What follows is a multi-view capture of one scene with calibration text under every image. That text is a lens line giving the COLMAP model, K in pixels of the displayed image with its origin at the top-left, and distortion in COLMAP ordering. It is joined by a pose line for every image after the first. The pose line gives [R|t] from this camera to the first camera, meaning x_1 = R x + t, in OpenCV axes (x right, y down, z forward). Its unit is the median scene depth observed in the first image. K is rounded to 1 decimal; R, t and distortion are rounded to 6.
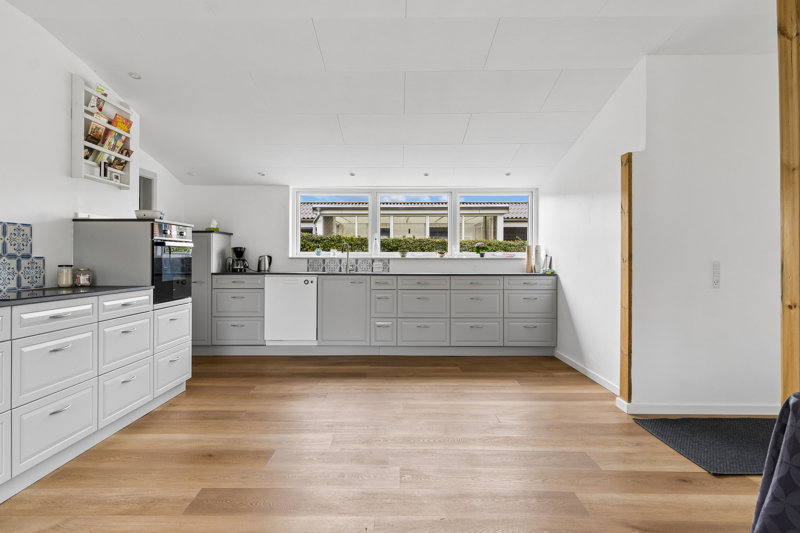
lens RADIAL K [[447.8, 0, 400.0], [0, 447.8, 266.5], [0, 0, 1]] dist [-0.001469, -0.000286]
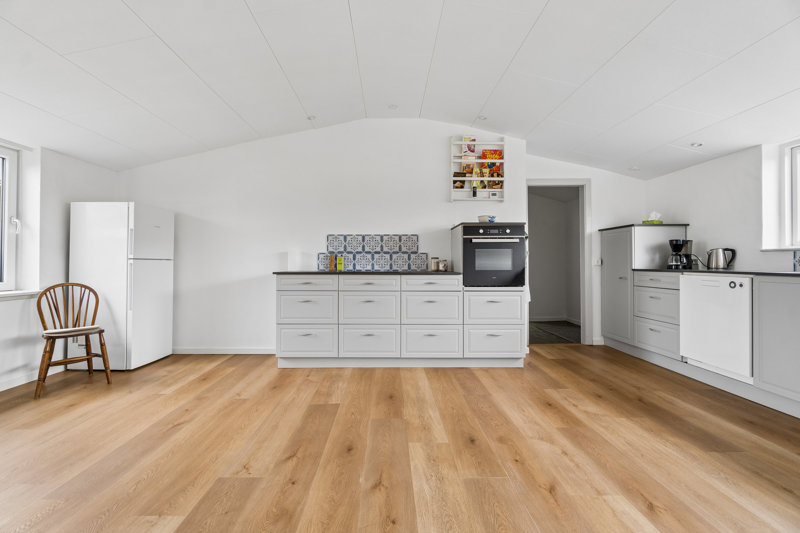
lens RADIAL K [[343.3, 0, 387.6], [0, 343.3, 260.0], [0, 0, 1]] dist [-0.003091, -0.000191]
pose [[0.020491, -0.007993, -0.999758, 0.464876], [-0.018094, 0.999801, -0.008364, 0.017859], [0.999626, 0.018261, 0.020342, 0.744693]]
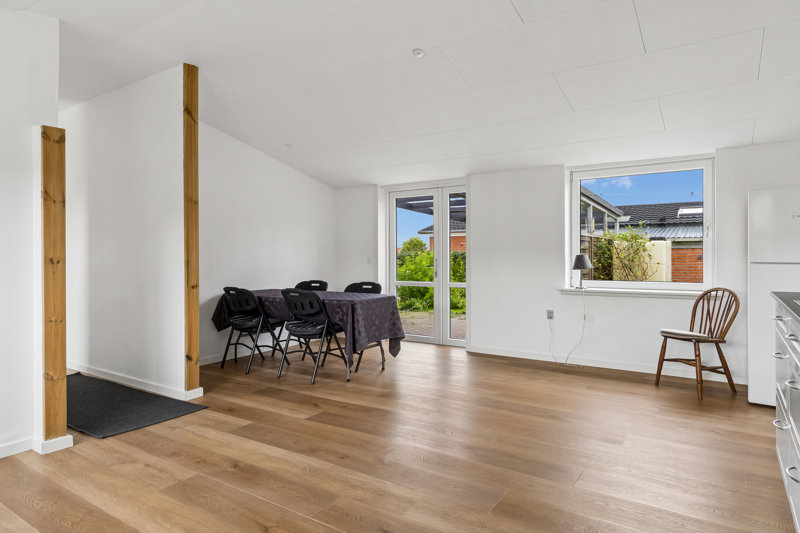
lens RADIAL K [[492.2, 0, 400.0], [0, 492.2, 266.5], [0, 0, 1]] dist [-0.068676, -0.000029]
pose [[-0.839015, -0.002154, 0.544104, -0.467887], [0.017768, 0.999350, 0.031355, -0.017365], [-0.543818, 0.035975, -0.838432, 1.383326]]
